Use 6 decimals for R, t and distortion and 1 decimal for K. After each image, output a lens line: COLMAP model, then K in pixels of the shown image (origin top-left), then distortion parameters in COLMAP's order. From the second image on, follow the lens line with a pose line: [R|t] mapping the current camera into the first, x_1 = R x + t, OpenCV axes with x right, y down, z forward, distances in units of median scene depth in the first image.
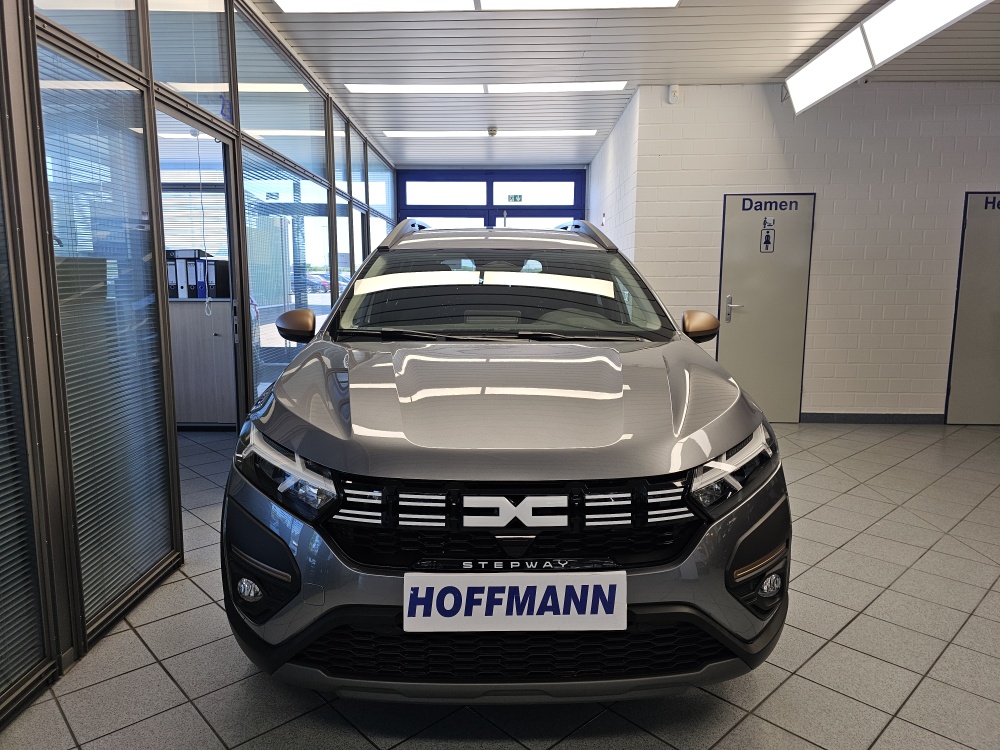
lens RADIAL K [[671.2, 0, 492.4], [0, 671.2, 372.7], [0, 0, 1]] dist [0.052863, -0.057479]
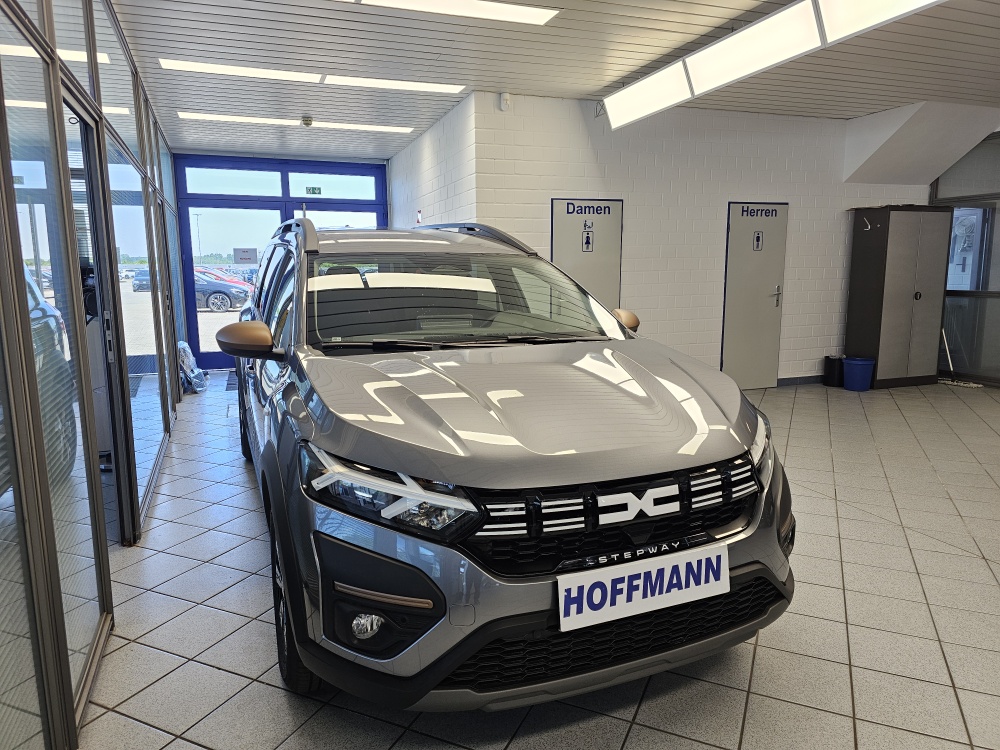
lens RADIAL K [[671.2, 0, 498.0], [0, 671.2, 375.0], [0, 0, 1]] dist [0.052863, -0.057479]
pose [[0.927641, -0.066852, 0.367441, -0.306340], [0.061137, 0.997759, 0.027184, -0.025869], [-0.368435, -0.002753, 0.929649, 0.033830]]
